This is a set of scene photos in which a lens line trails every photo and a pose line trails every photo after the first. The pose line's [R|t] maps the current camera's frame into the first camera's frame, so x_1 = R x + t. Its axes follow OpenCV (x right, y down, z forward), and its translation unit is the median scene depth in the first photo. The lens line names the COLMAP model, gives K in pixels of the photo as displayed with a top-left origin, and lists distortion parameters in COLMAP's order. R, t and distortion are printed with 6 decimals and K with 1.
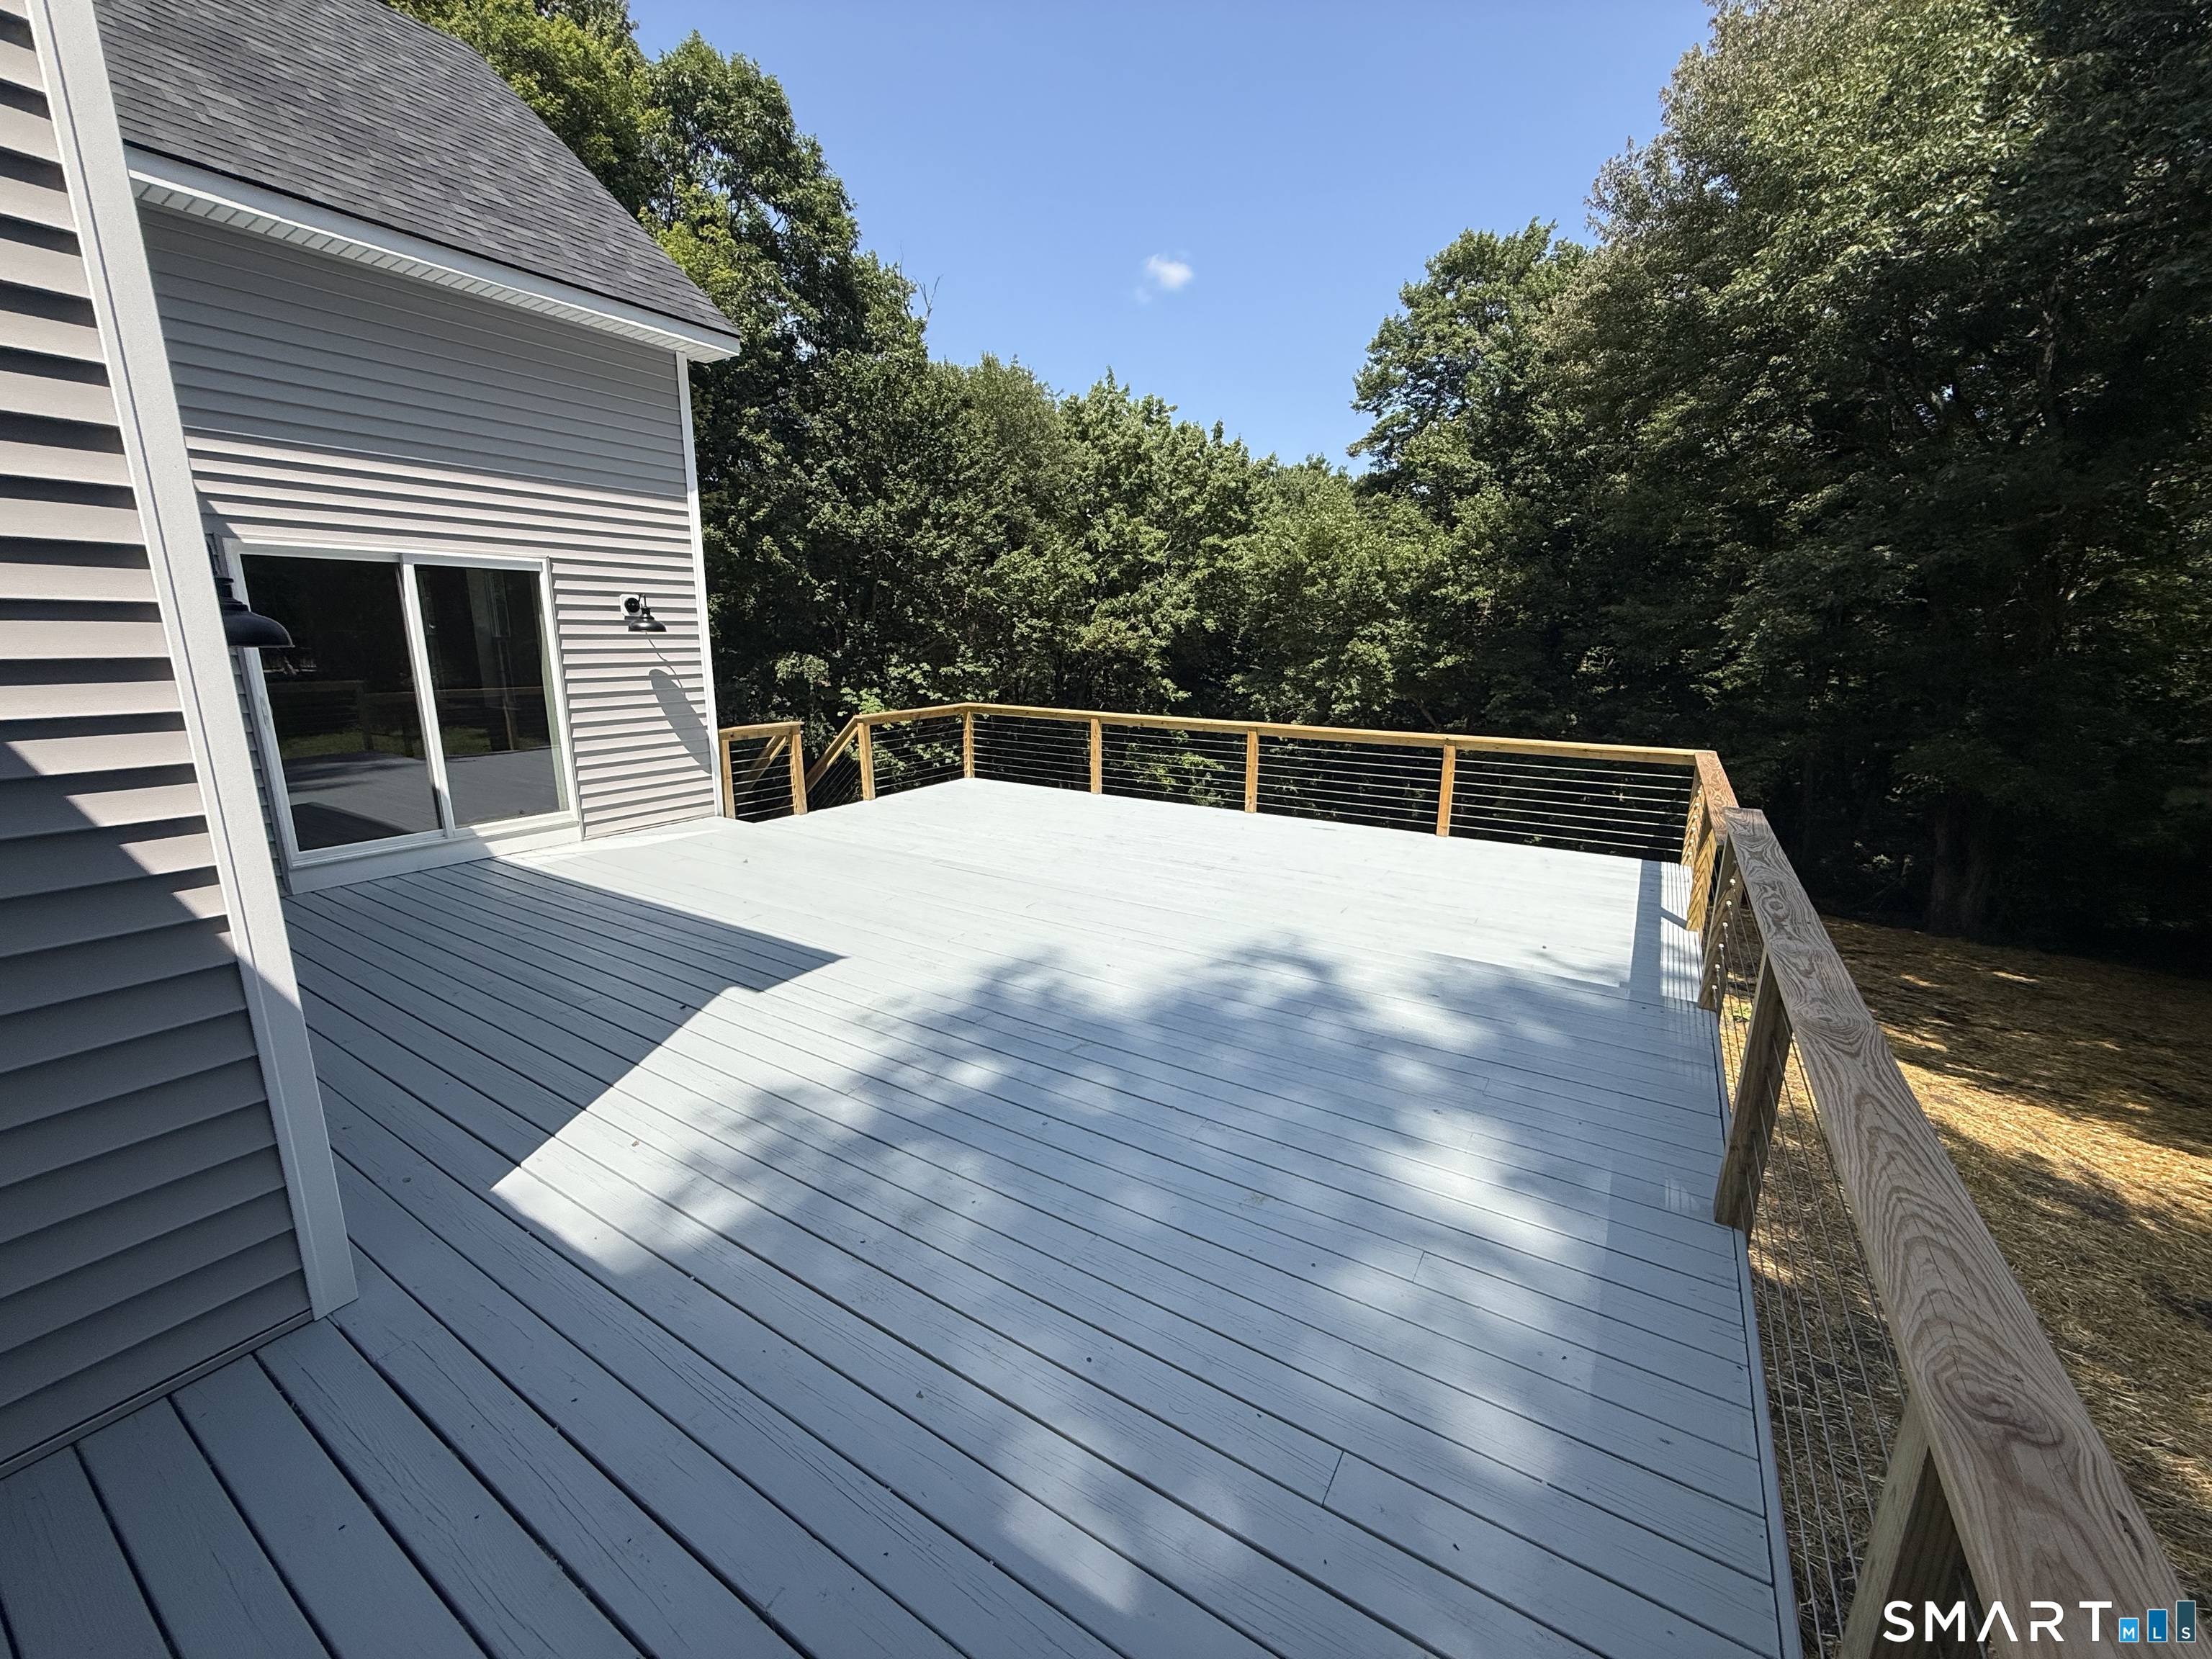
lens RADIAL K [[883.4, 0, 1102.0], [0, 883.4, 835.6], [0, 0, 1]] dist [-0.001984, 0.000766]
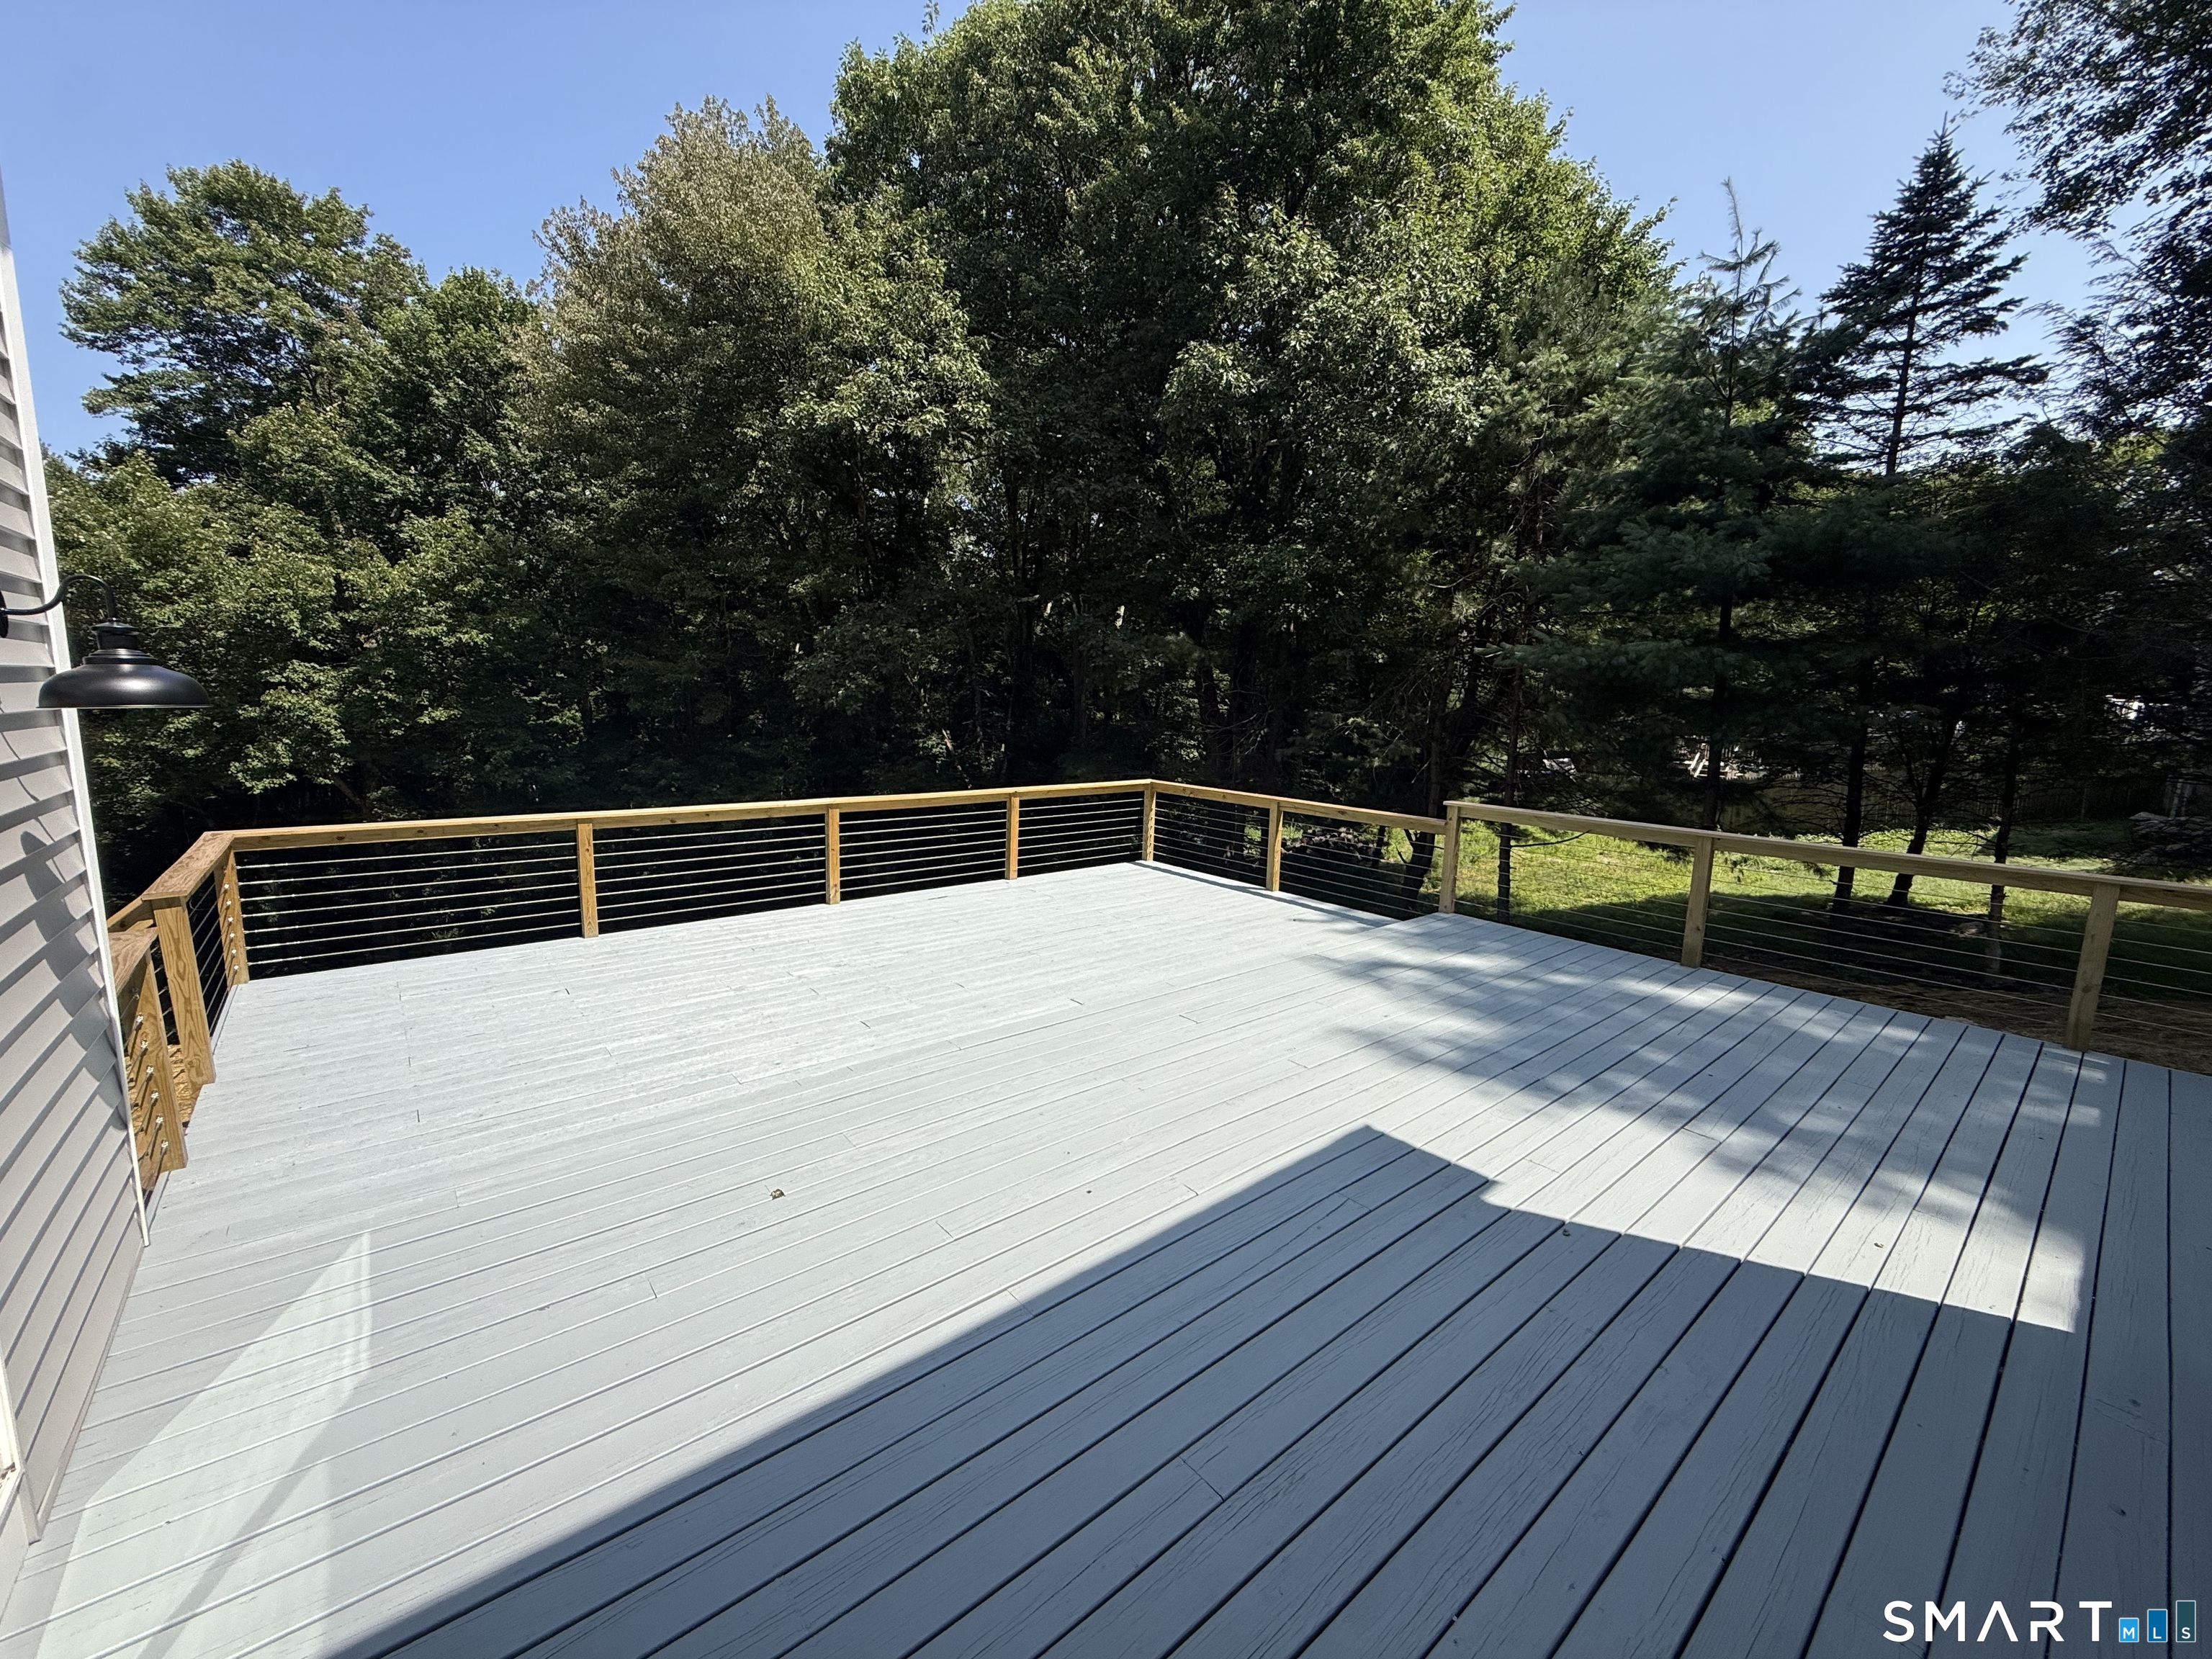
lens RADIAL K [[883.4, 0, 1098.1], [0, 883.4, 830.9], [0, 0, 1]] dist [-0.001984, 0.000766]
pose [[0.309813, -0.144959, 0.939682, -0.268021], [0.195097, 0.976972, 0.086388, -0.058457], [-0.930566, 0.156565, 0.330960, 0.232065]]
